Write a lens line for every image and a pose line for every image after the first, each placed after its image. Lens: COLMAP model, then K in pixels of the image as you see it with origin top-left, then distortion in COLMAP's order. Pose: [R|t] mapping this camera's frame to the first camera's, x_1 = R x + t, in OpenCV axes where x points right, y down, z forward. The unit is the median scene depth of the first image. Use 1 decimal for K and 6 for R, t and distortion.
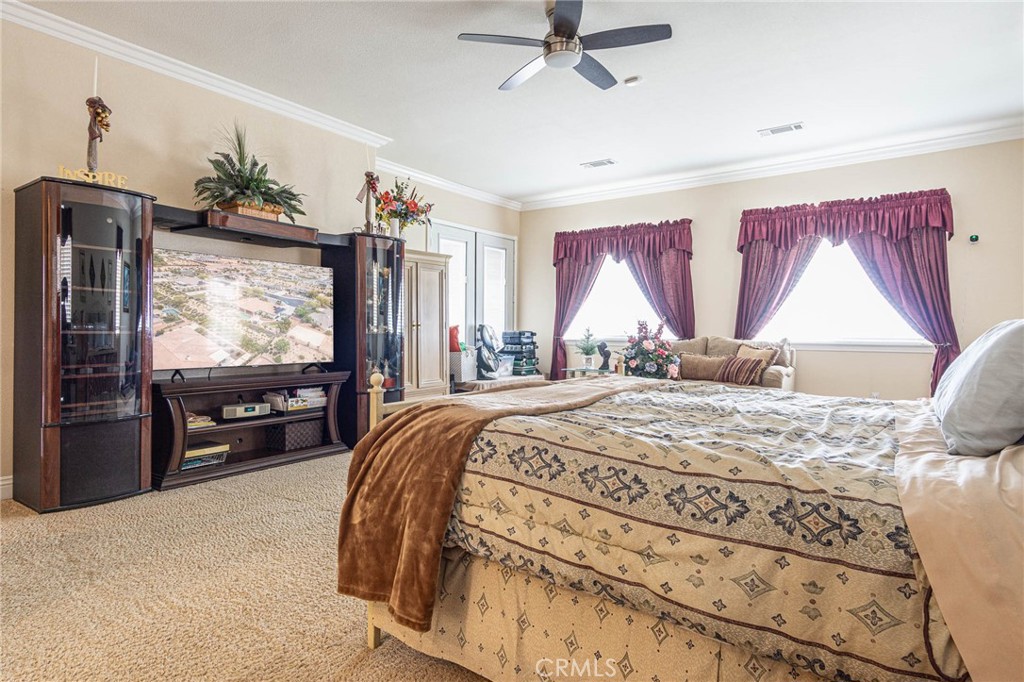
lens RADIAL K [[566.3, 0, 507.0], [0, 566.3, 334.4], [0, 0, 1]] dist [0.006957, 0.000837]
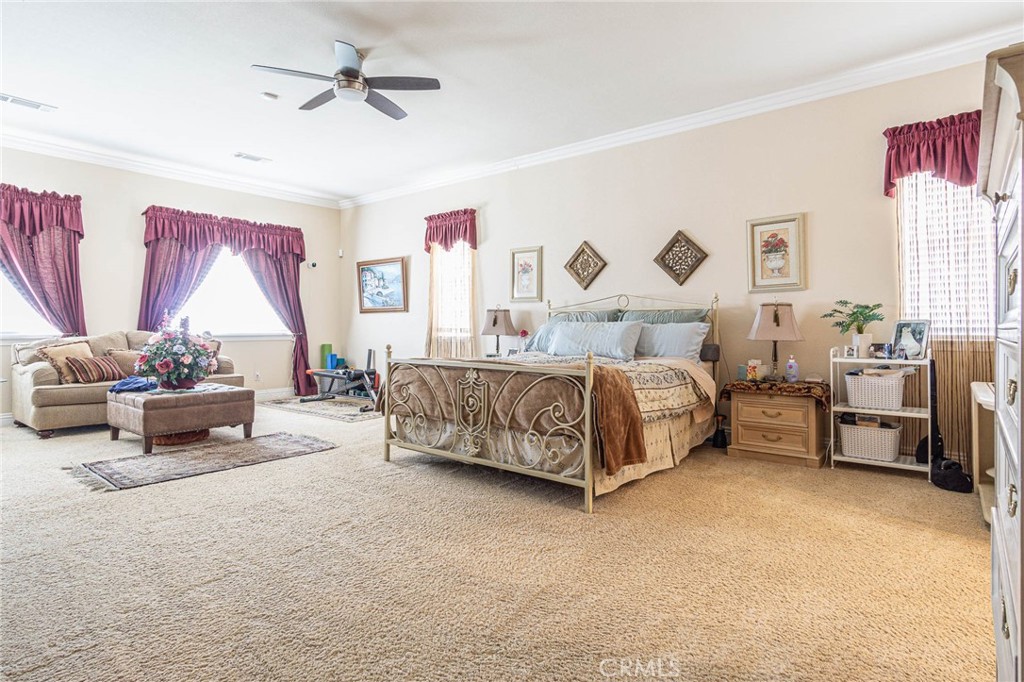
lens RADIAL K [[545.4, 0, 509.6], [0, 545.4, 323.6], [0, 0, 1]] dist [0.002057, 0.001116]
pose [[0.055358, -0.001721, 0.998465, -0.472579], [0.005235, 0.999985, 0.001433, -0.005714], [-0.998453, 0.005147, 0.055366, 0.286494]]
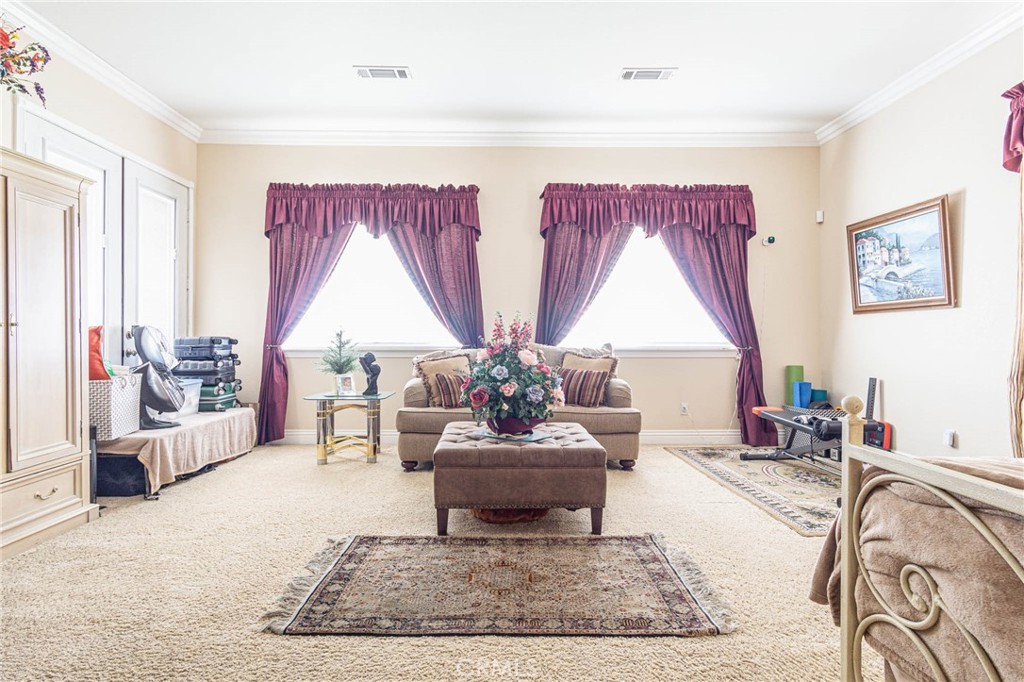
lens RADIAL K [[566.3, 0, 507.0], [0, 566.3, 334.4], [0, 0, 1]] dist [0.006957, 0.000837]
pose [[0.796085, -0.003305, 0.605176, -0.101287], [0.008766, 0.999943, -0.006070, -0.002396], [-0.605121, 0.010137, 0.796069, 0.369579]]
